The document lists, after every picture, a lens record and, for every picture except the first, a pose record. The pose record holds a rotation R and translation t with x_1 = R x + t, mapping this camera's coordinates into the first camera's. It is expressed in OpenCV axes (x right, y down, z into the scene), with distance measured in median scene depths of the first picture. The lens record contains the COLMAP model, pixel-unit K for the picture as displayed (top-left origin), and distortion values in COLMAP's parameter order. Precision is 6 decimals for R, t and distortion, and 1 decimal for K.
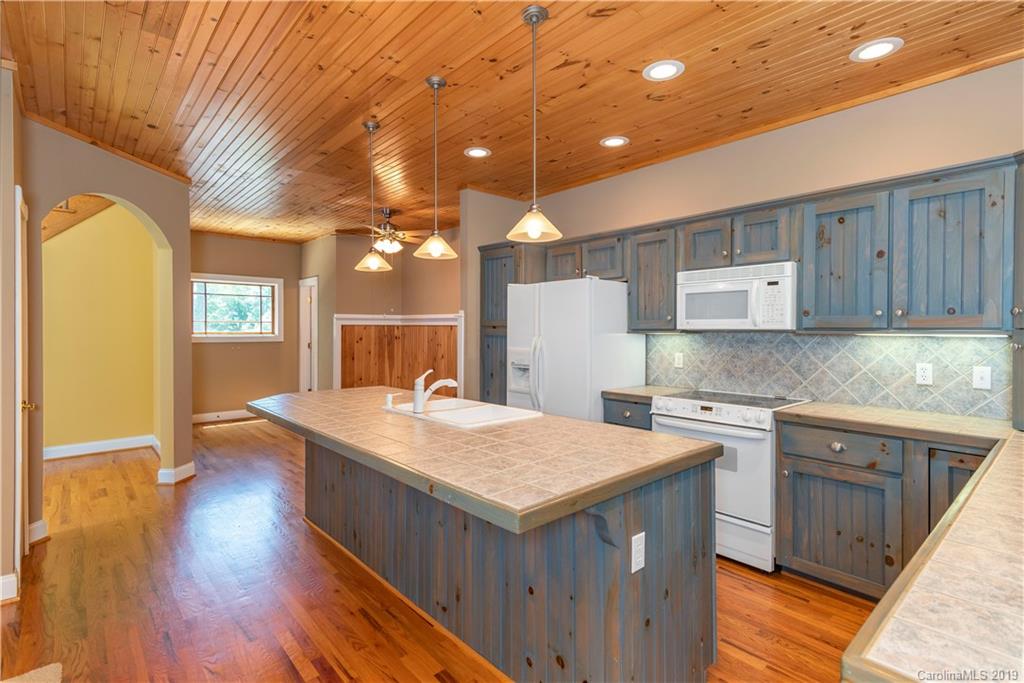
lens RADIAL K [[499.4, 0, 508.4], [0, 499.4, 339.6], [0, 0, 1]] dist [0.015826, 0.000351]
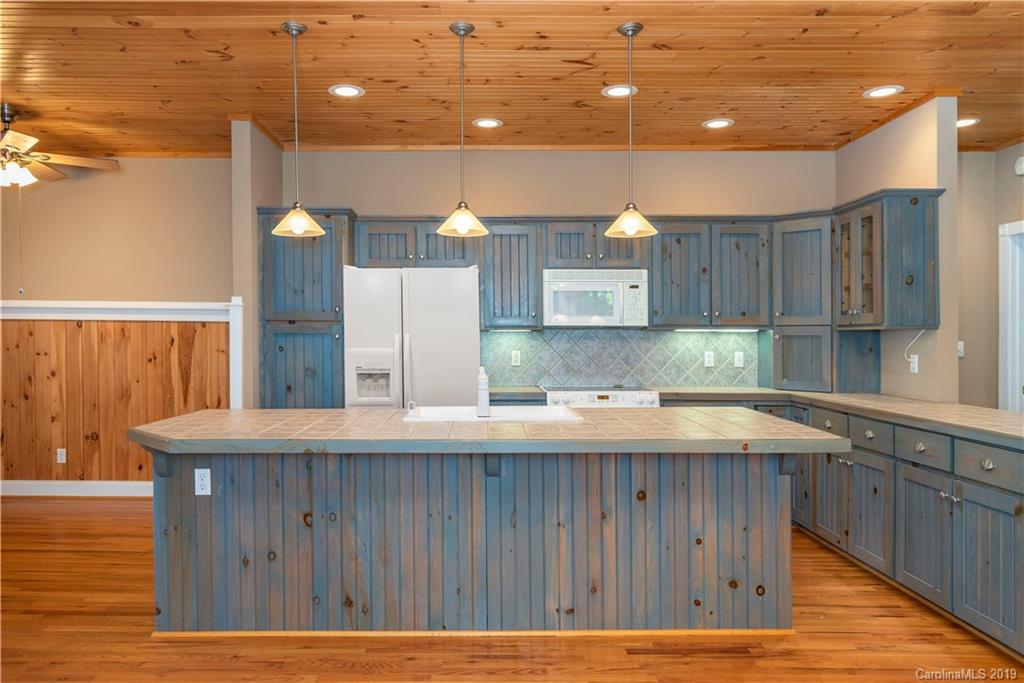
lens RADIAL K [[699.1, 0, 505.1], [0, 699.1, 349.0], [0, 0, 1]] dist [0.002115, -0.004856]
pose [[0.653509, -0.014435, 0.756782, -0.853827], [0.015285, 0.999866, 0.005872, 0.018155], [-0.756765, 0.007731, 0.653642, 0.151727]]
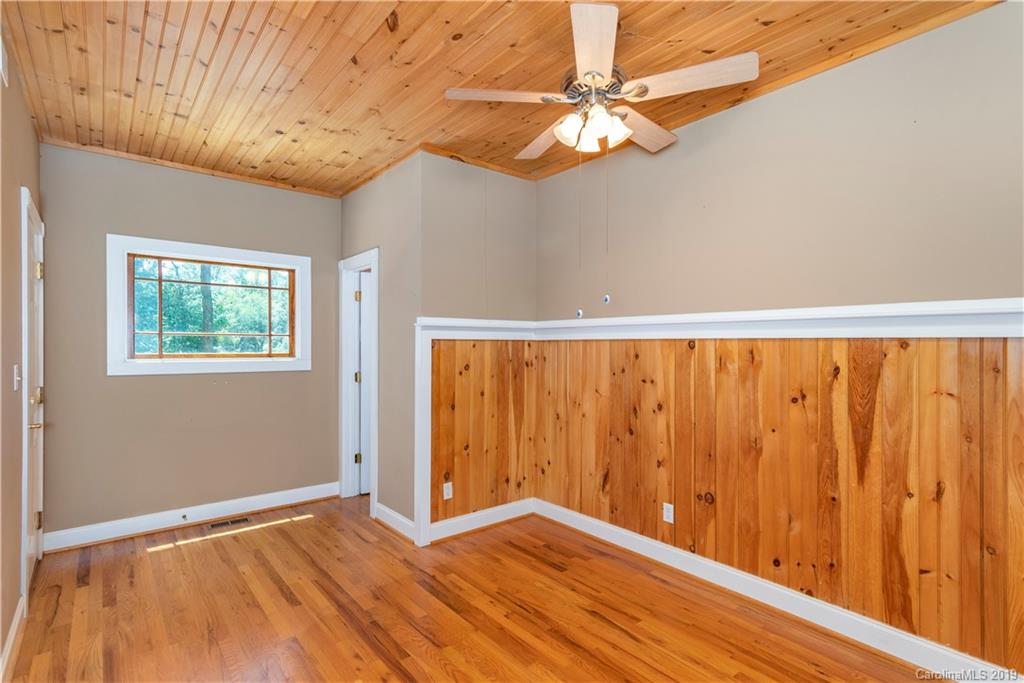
lens RADIAL K [[498.3, 0, 506.9], [0, 498.3, 352.4], [0, 0, 1]] dist [0.021875, 0.000588]
pose [[0.999960, -0.000401, -0.008967, -0.571438], [0.000282, 0.999911, -0.013308, -0.021210], [0.008972, 0.013305, 0.999871, 1.132674]]
